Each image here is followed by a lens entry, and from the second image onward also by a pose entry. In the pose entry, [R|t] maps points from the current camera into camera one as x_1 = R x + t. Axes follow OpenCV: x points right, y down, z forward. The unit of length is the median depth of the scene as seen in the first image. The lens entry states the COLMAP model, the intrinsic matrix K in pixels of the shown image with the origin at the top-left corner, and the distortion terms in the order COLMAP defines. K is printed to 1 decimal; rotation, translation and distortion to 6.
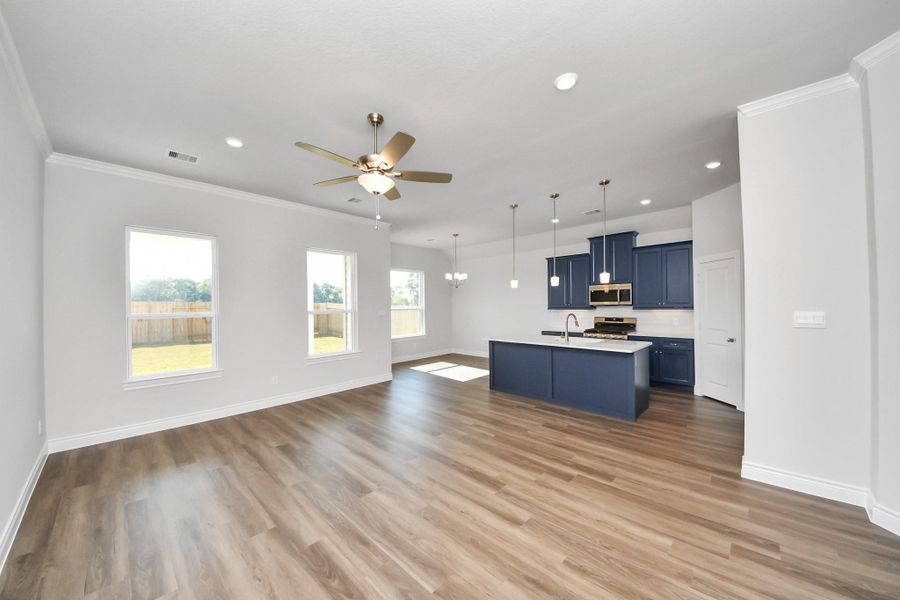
lens RADIAL K [[322.5, 0, 443.3], [0, 322.5, 304.7], [0, 0, 1]] dist [0.001321, -0.002410]
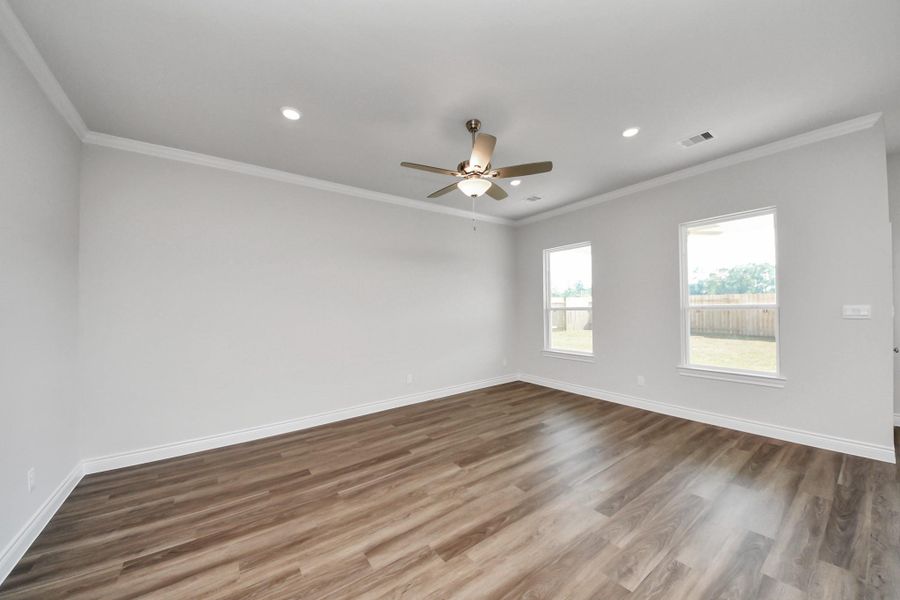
lens RADIAL K [[322.5, 0, 448.3], [0, 322.5, 300.2], [0, 0, 1]] dist [0.001321, -0.002410]
pose [[-0.173586, -0.002866, -0.984815, 0.777896], [0.019536, 0.999789, -0.006353, 0.001061], [0.984625, -0.020342, -0.173493, 1.009845]]
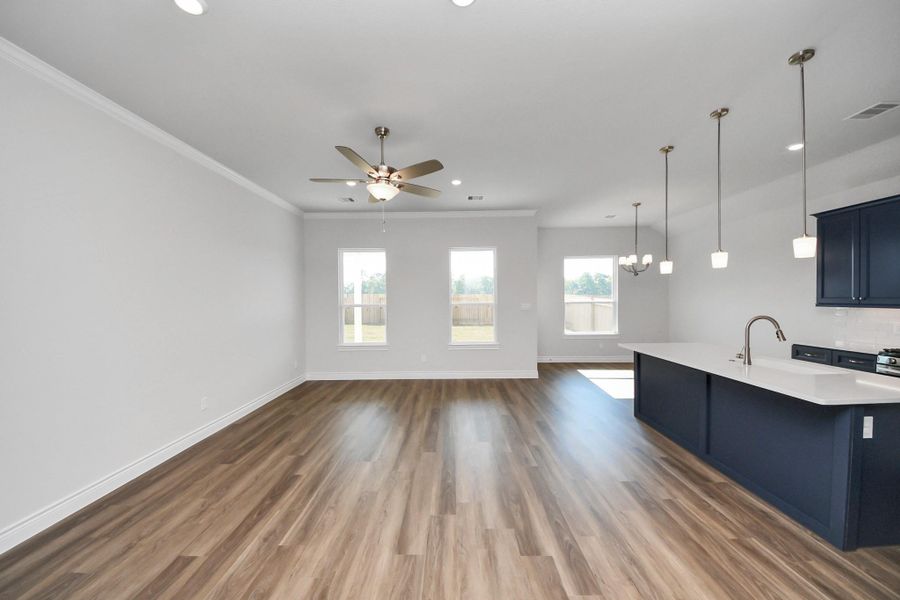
lens RADIAL K [[322.5, 0, 448.0], [0, 322.5, 303.8], [0, 0, 1]] dist [0.001321, -0.002410]
pose [[0.685307, 0.018778, -0.728012, 0.698020], [0.001379, 0.999632, 0.027082, -0.016056], [0.728253, -0.019563, 0.685030, 0.369249]]
